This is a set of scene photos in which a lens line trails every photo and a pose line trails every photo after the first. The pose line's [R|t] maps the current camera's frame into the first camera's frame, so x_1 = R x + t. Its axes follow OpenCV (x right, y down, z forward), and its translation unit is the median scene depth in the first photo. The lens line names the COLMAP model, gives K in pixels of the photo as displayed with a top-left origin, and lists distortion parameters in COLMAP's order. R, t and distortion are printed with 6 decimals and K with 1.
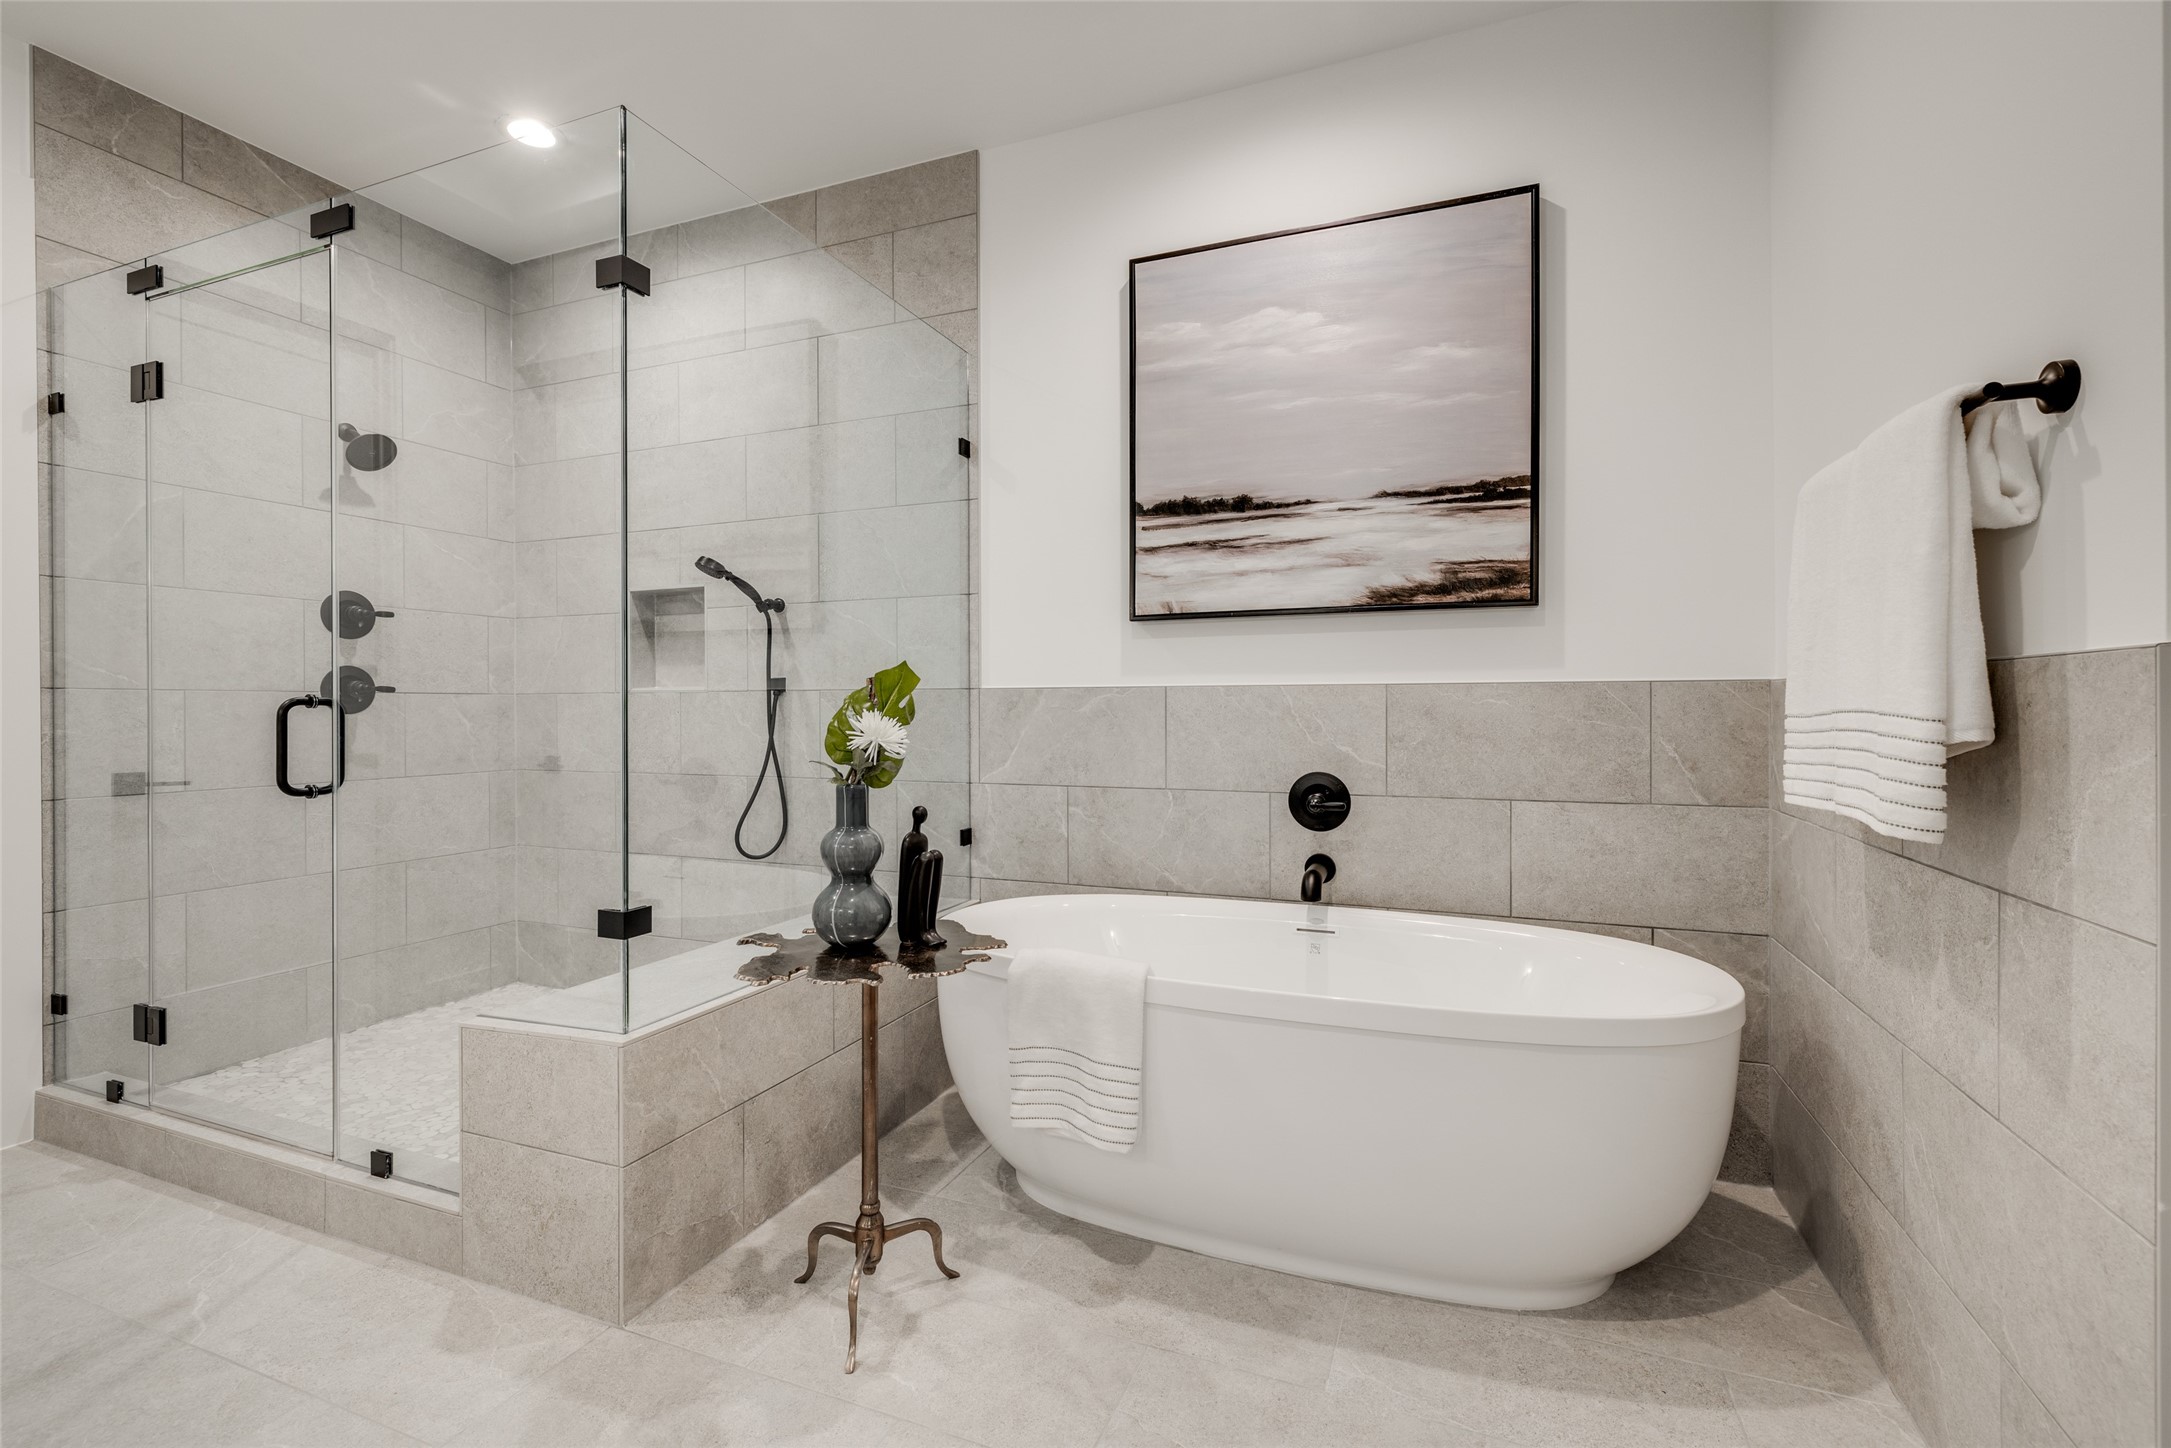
lens RADIAL K [[924.8, 0, 1096.5], [0, 924.8, 710.3], [0, 0, 1]] dist [0.001275, 0.000099]
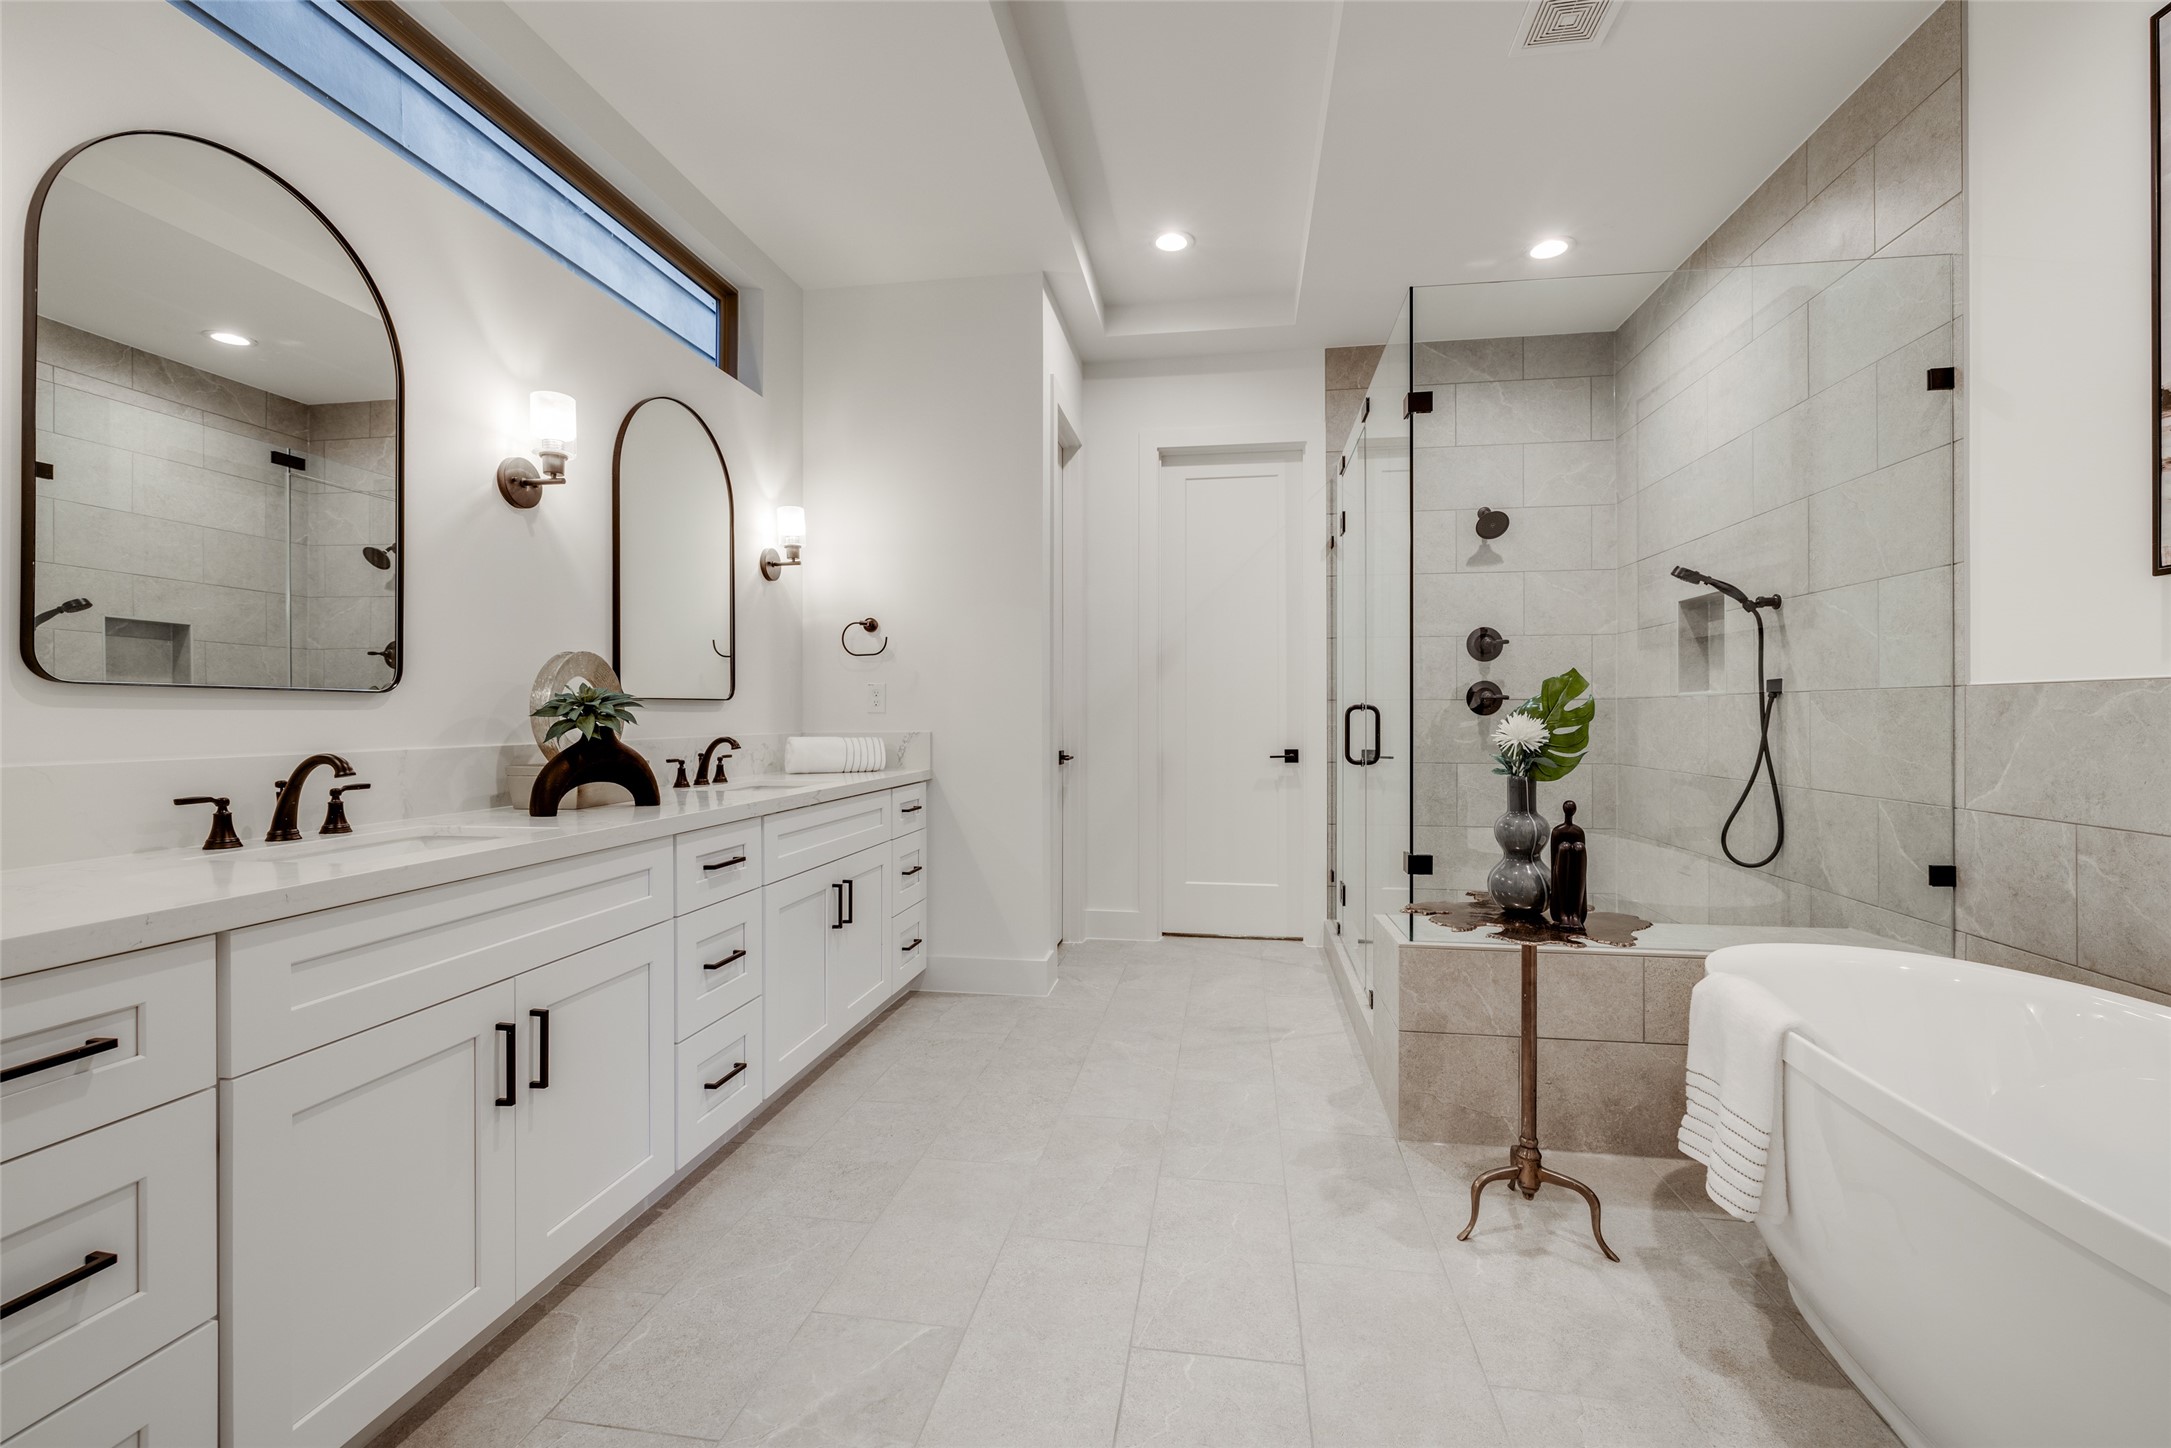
lens RADIAL K [[924.8, 0, 1096.5], [0, 924.8, 710.3], [0, 0, 1]] dist [0.001275, 0.000099]
pose [[0.228514, -0.000848, -0.973540, 0.477412], [-0.002366, 0.999996, -0.001426, -0.000183], [0.973538, 0.002630, 0.228511, 0.130298]]
